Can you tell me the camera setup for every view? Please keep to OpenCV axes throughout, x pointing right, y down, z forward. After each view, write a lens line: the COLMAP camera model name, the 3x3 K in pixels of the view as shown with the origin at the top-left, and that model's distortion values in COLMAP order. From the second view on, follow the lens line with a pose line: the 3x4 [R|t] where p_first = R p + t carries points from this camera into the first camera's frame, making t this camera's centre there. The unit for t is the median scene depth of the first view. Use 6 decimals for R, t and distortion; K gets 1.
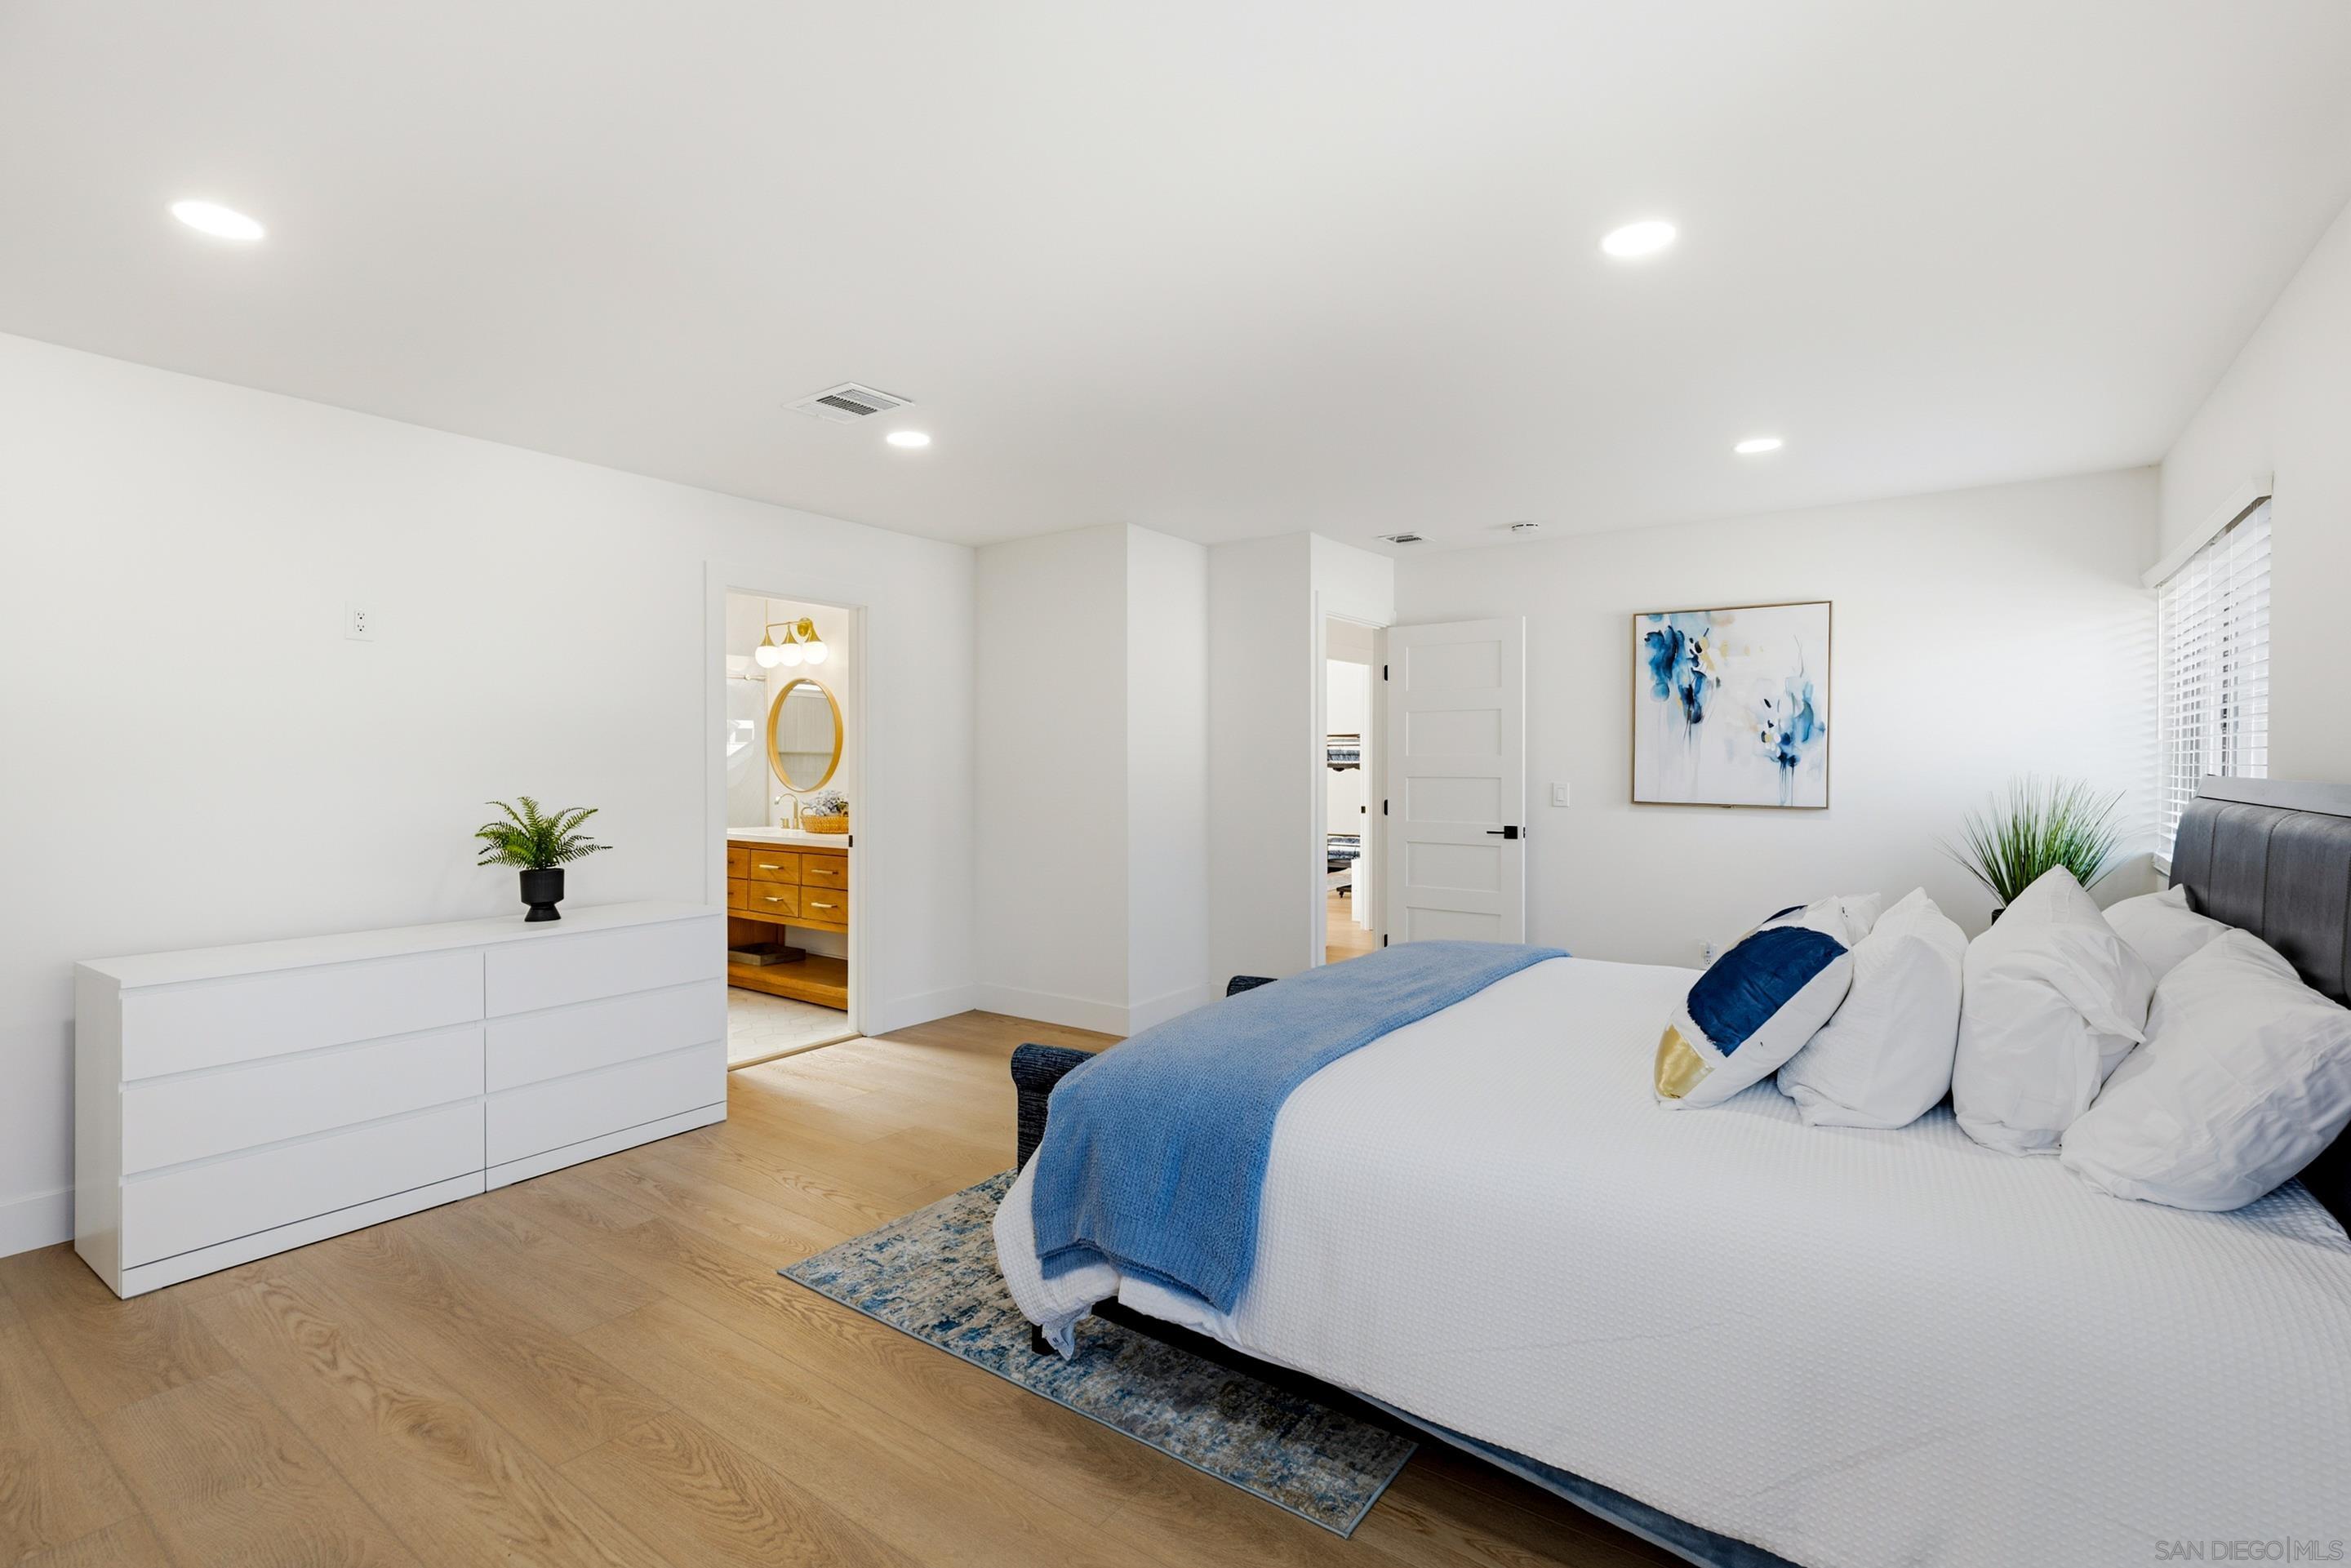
lens RADIAL K [[1058.1, 0, 1167.7], [0, 1058.1, 772.0], [0, 0, 1]] dist [-0.000427, 0.000001]
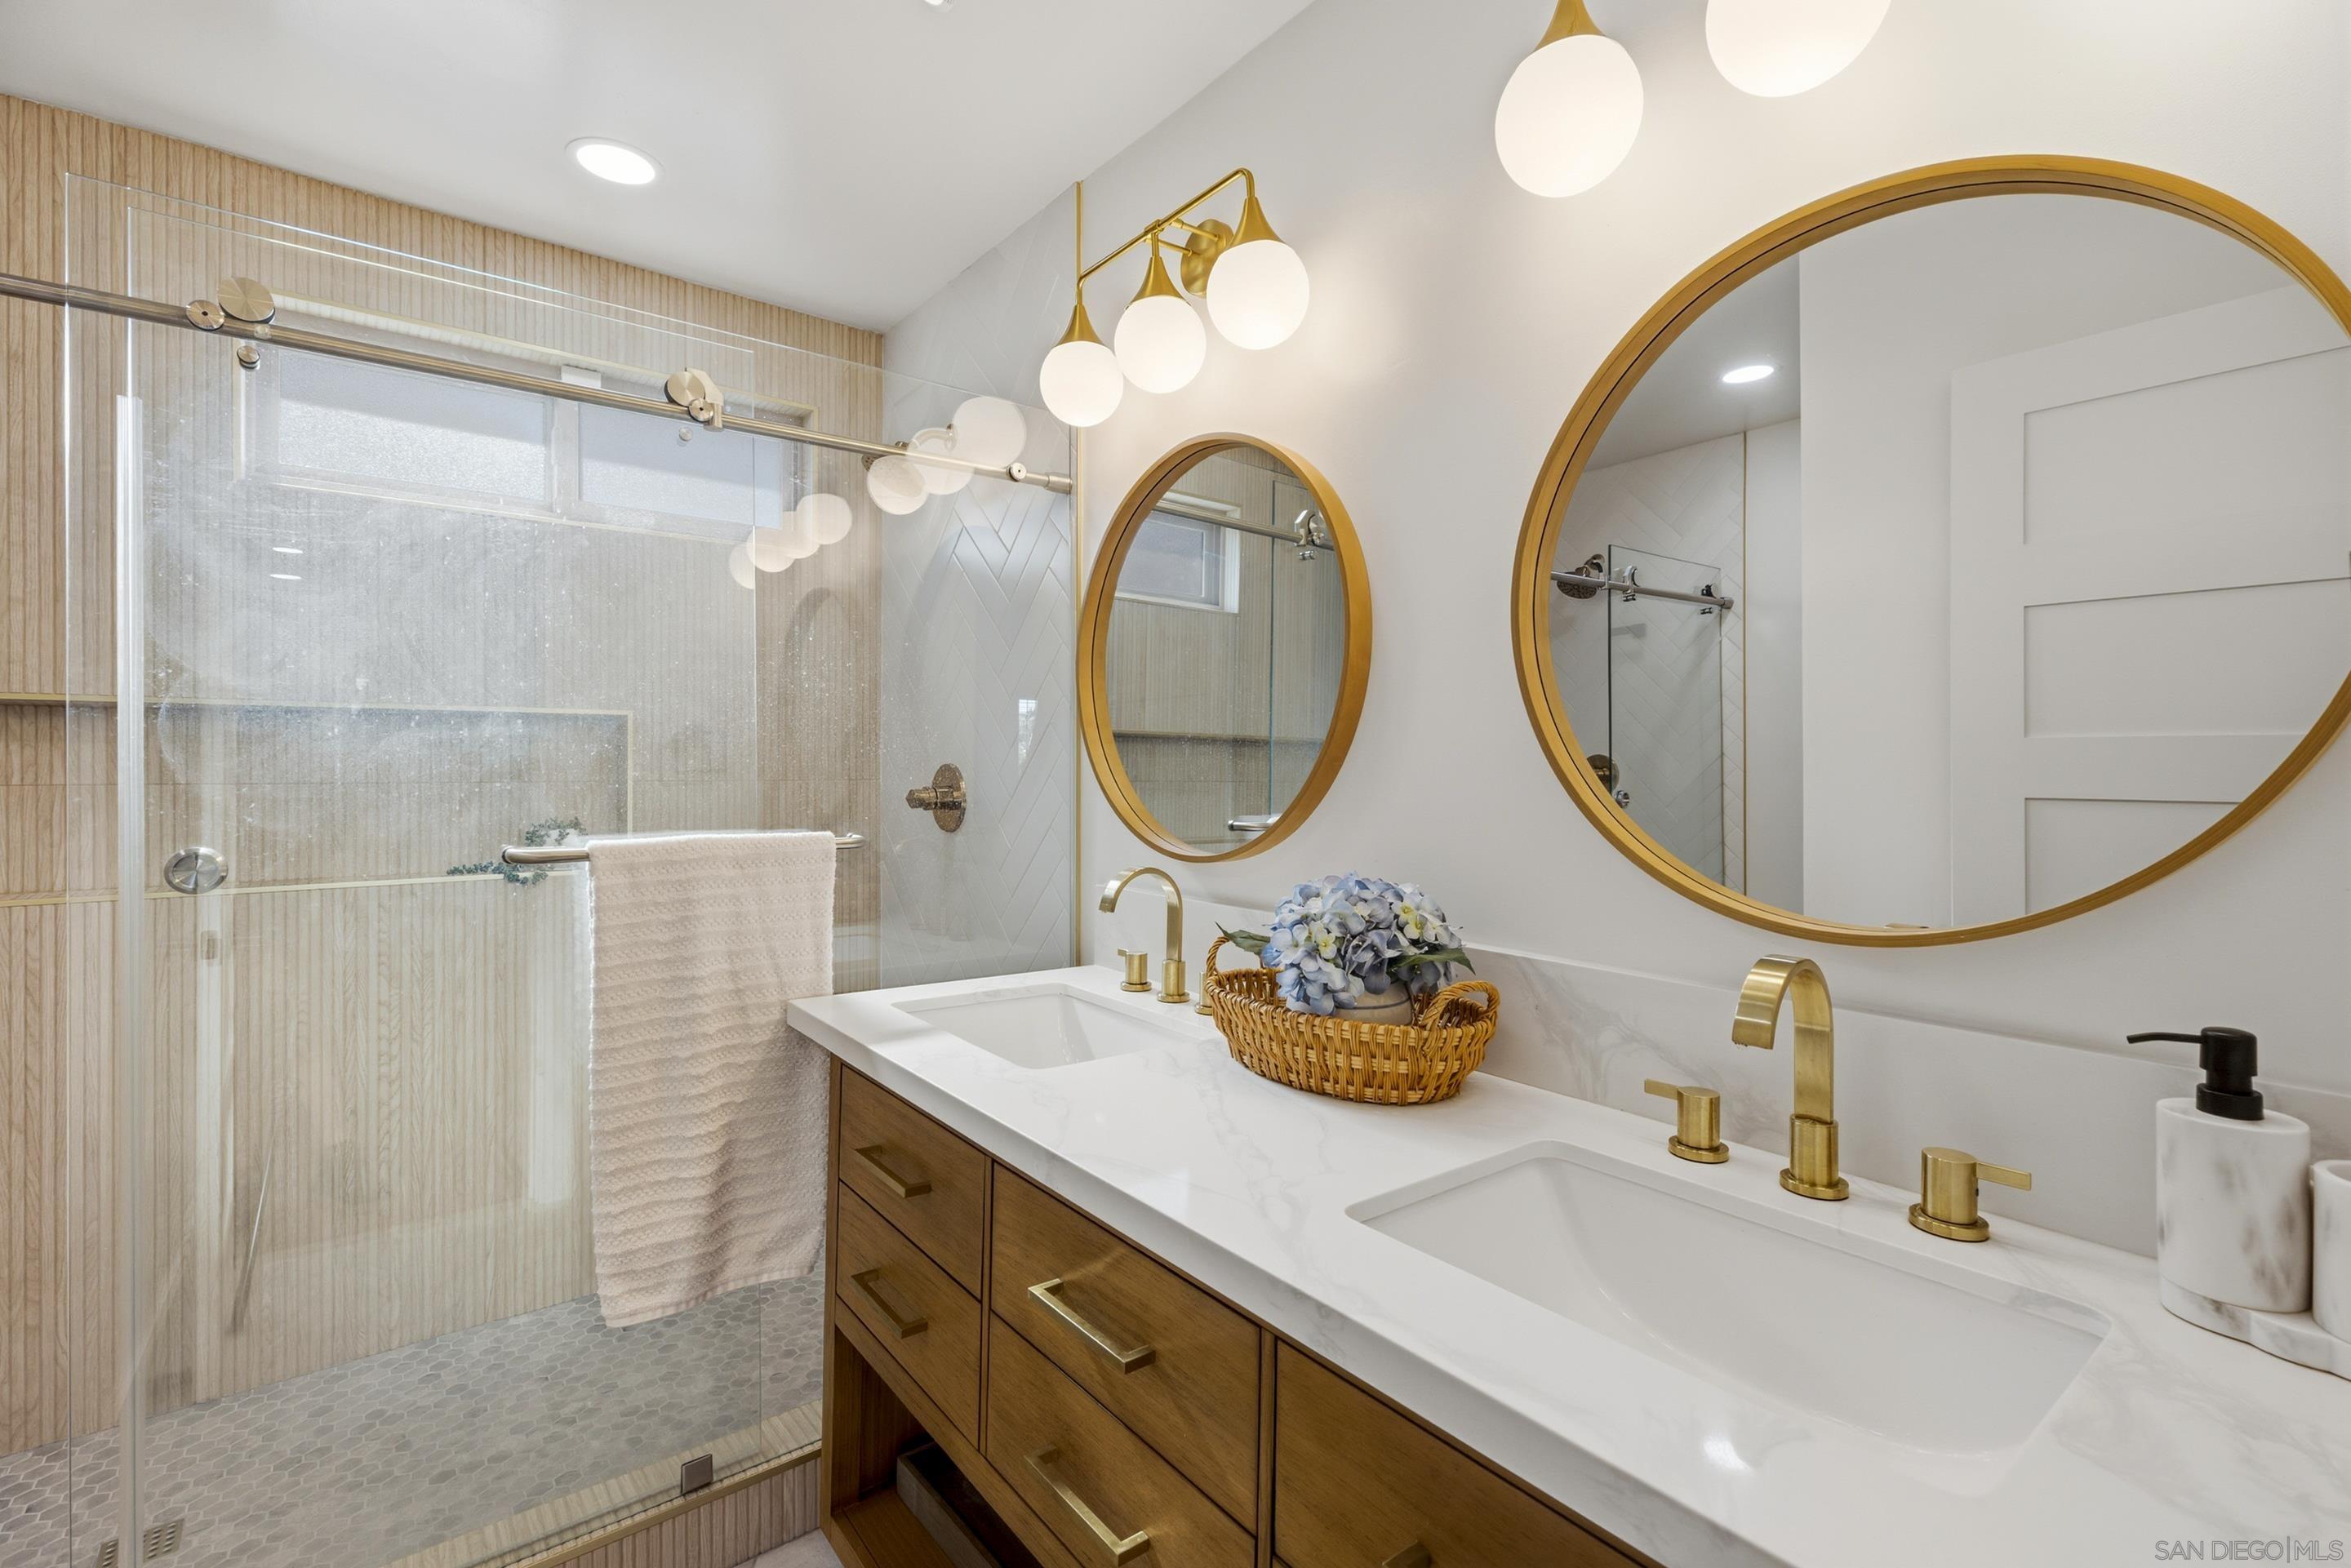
lens RADIAL K [[1058.1, 0, 1167.7], [0, 1058.1, 772.0], [0, 0, 1]] dist [-0.000427, 0.000001]
pose [[0.959054, 0.006140, -0.283156, -0.285368], [-0.005734, 0.999981, 0.002264, -0.004437], [0.283165, -0.000547, 0.959071, 0.763614]]
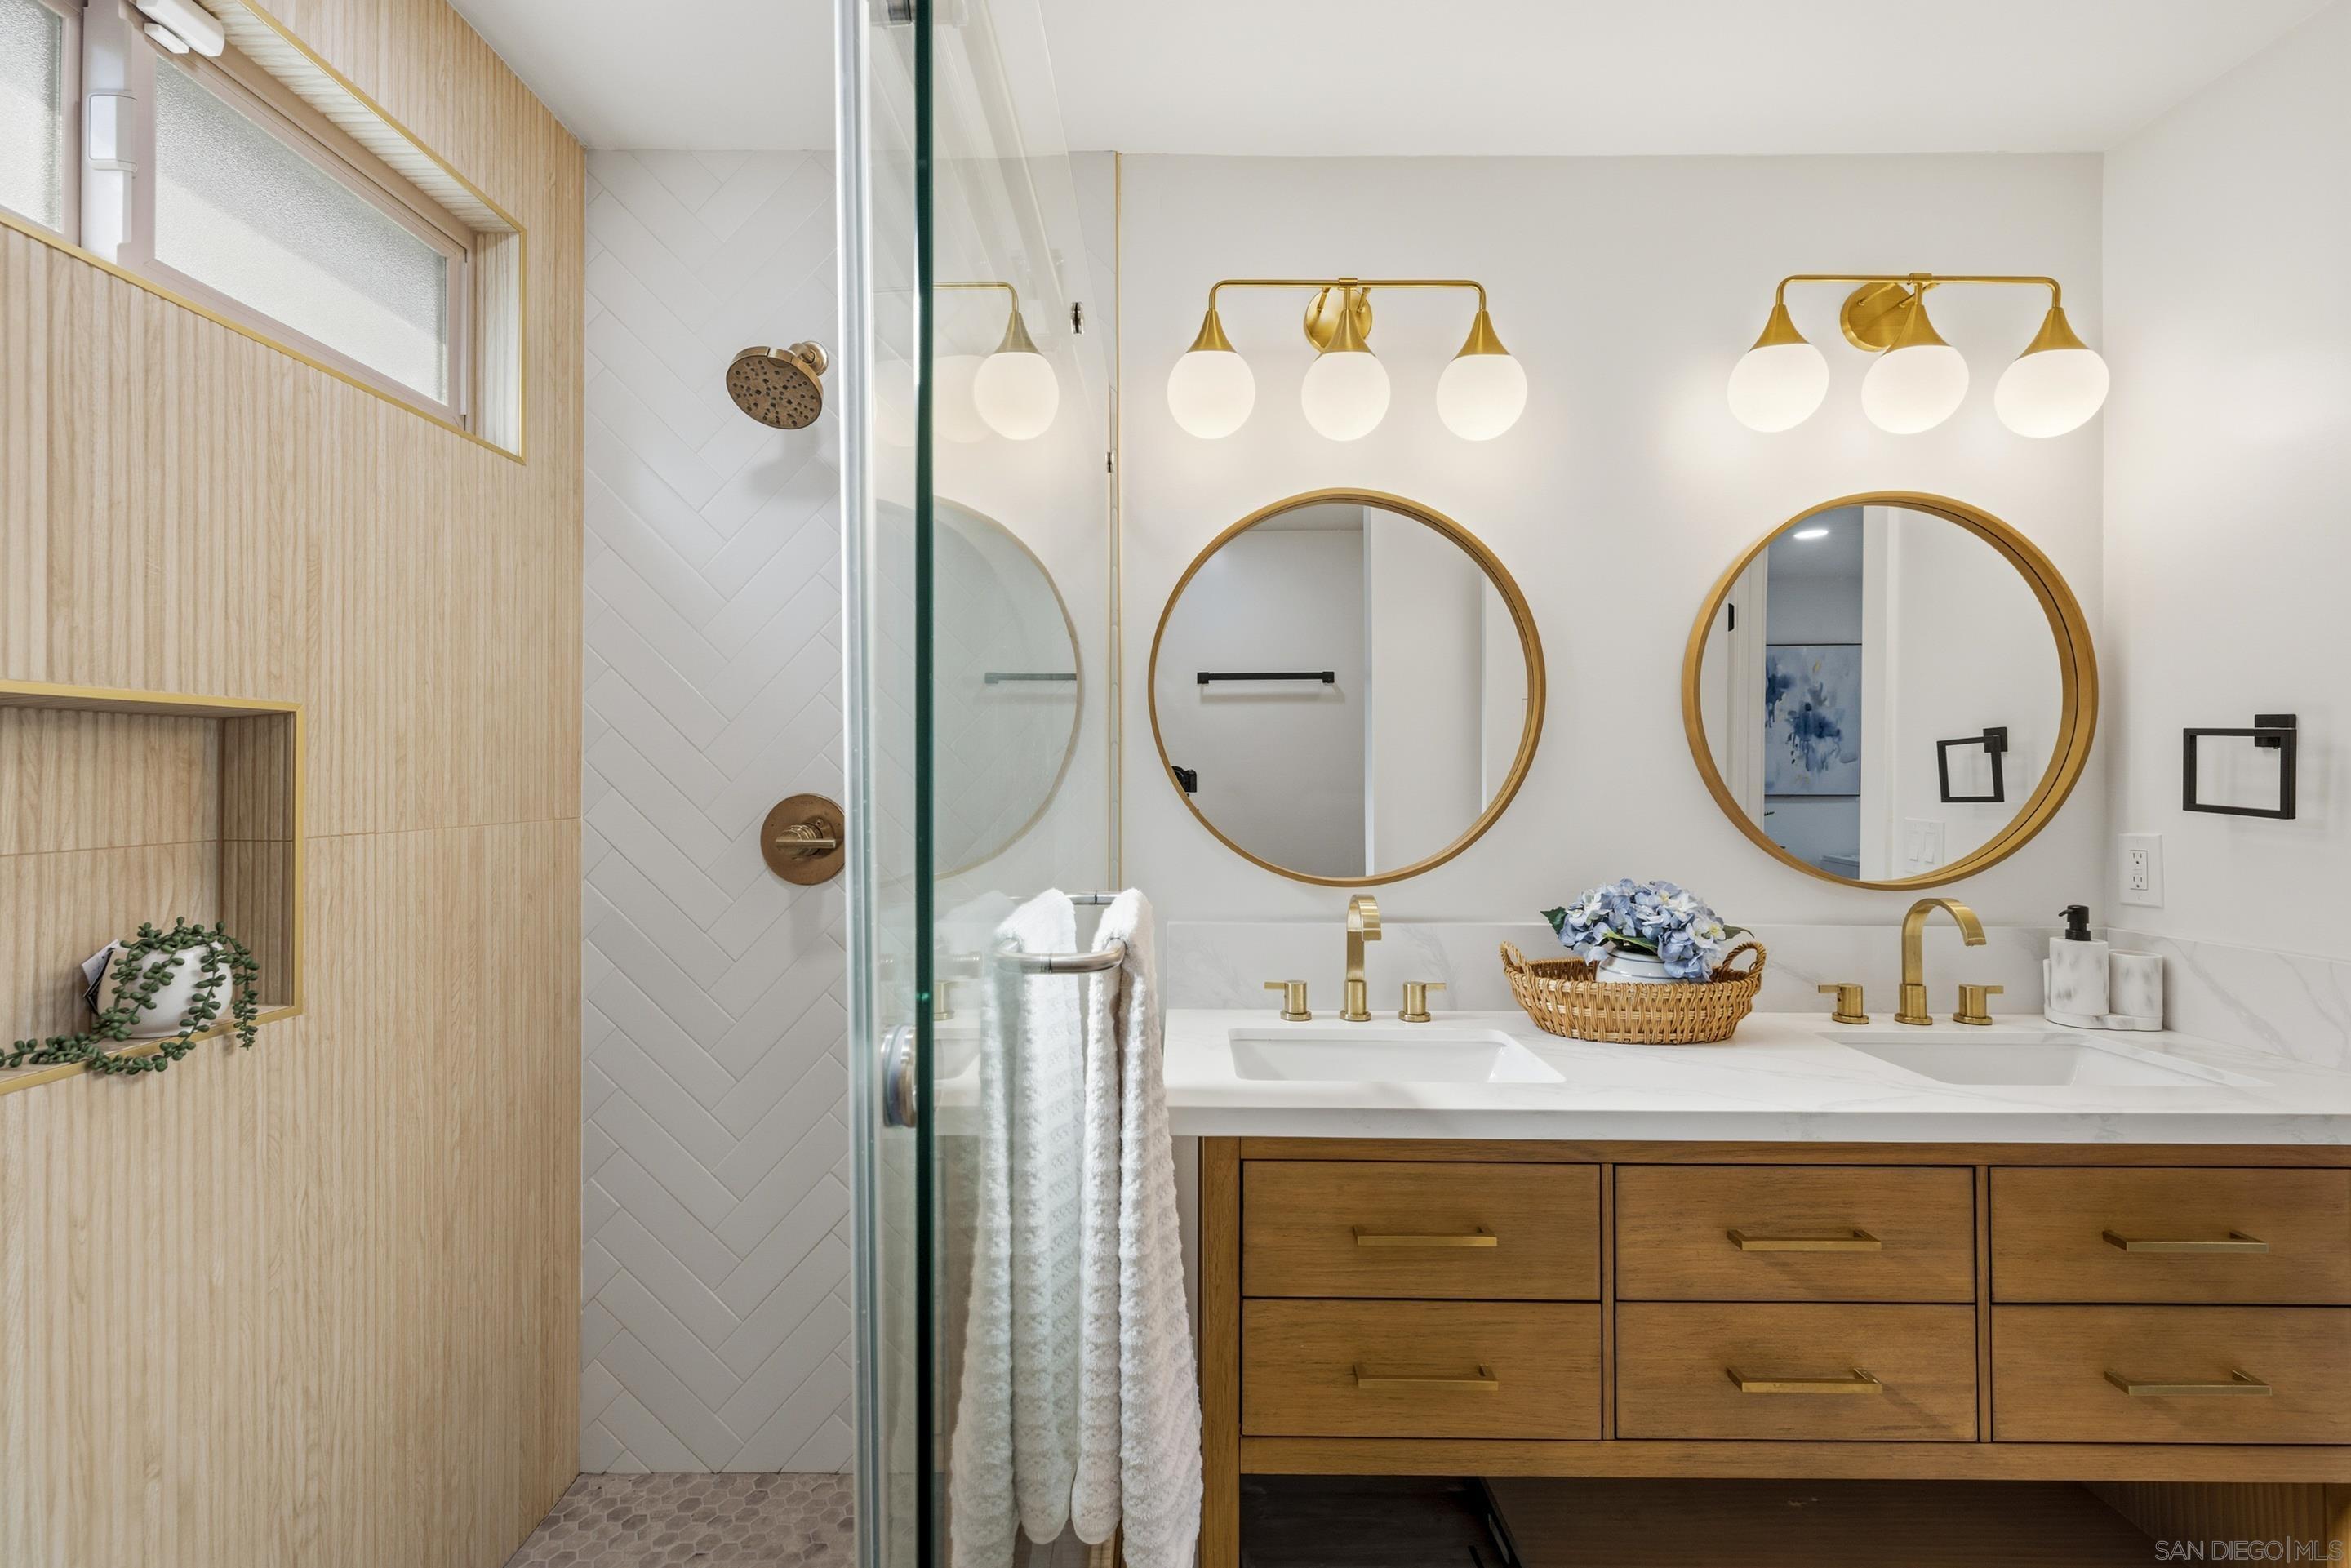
lens RADIAL K [[1058.1, 0, 1167.7], [0, 1058.1, 772.0], [0, 0, 1]] dist [-0.000427, 0.000001]
pose [[0.809705, 0.004656, 0.586819, -0.574370], [-0.002148, 0.999985, -0.004970, -0.010732], [-0.586833, 0.002764, 0.809703, 0.821489]]
